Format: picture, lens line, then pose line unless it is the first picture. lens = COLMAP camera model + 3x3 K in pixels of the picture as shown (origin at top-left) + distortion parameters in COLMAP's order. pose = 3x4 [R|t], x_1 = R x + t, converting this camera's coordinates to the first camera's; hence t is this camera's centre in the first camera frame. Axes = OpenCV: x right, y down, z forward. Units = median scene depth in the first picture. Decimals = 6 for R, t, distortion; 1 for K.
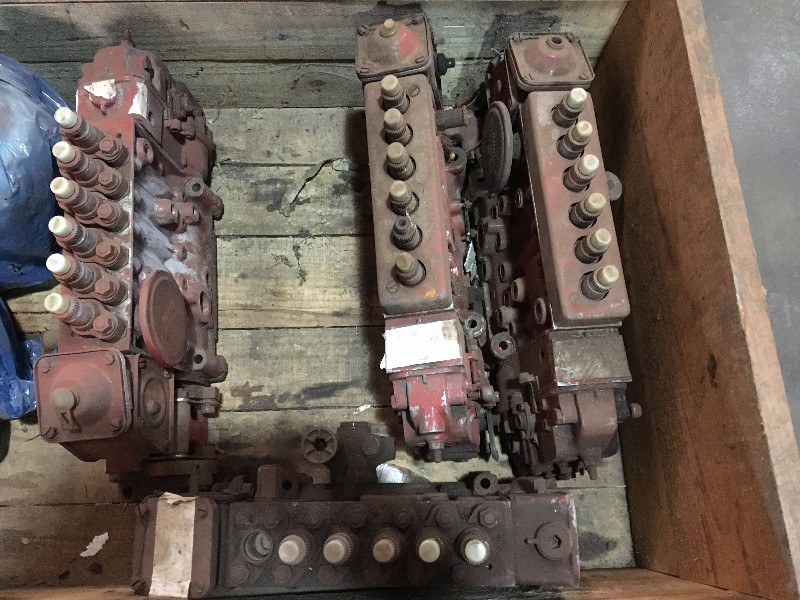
lens RADIAL K [[675.8, 0, 406.0], [0, 675.8, 304.3], [0, 0, 1]] dist [0.058733, -0.074412]
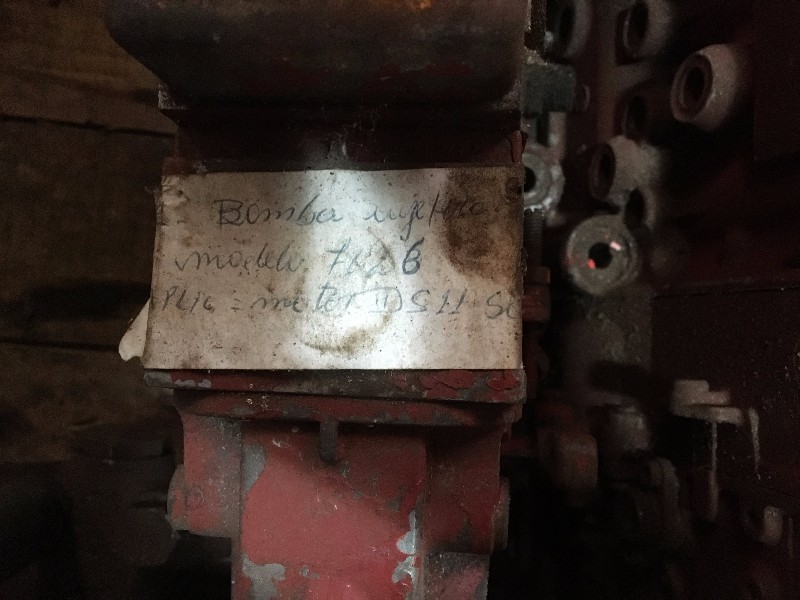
lens RADIAL K [[718.9, 0, 403.1], [0, 718.9, 306.3], [0, 0, 1]] dist [-0.015529, -0.023614]
pose [[0.990168, 0.120345, 0.071306, 0.022958], [-0.134248, 0.960778, 0.242657, 0.011087], [-0.039307, -0.249844, 0.967488, 0.606878]]
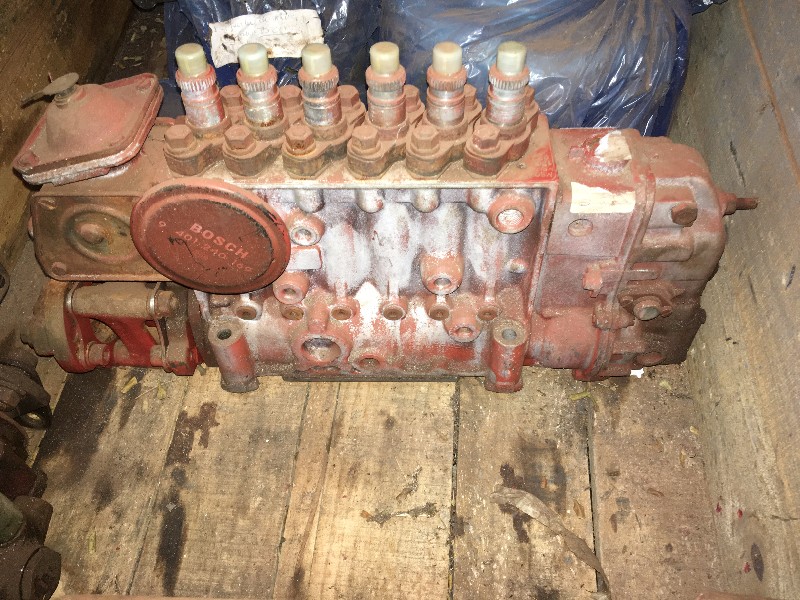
lens RADIAL K [[675.8, 0, 401.5], [0, 675.8, 301.3], [0, 0, 1]] dist [0.058733, -0.074412]
pose [[-0.108575, 0.817750, -0.565241, 0.021400], [-0.950195, 0.081724, 0.300751, -0.260492], [0.292133, 0.569743, 0.768148, 0.477224]]
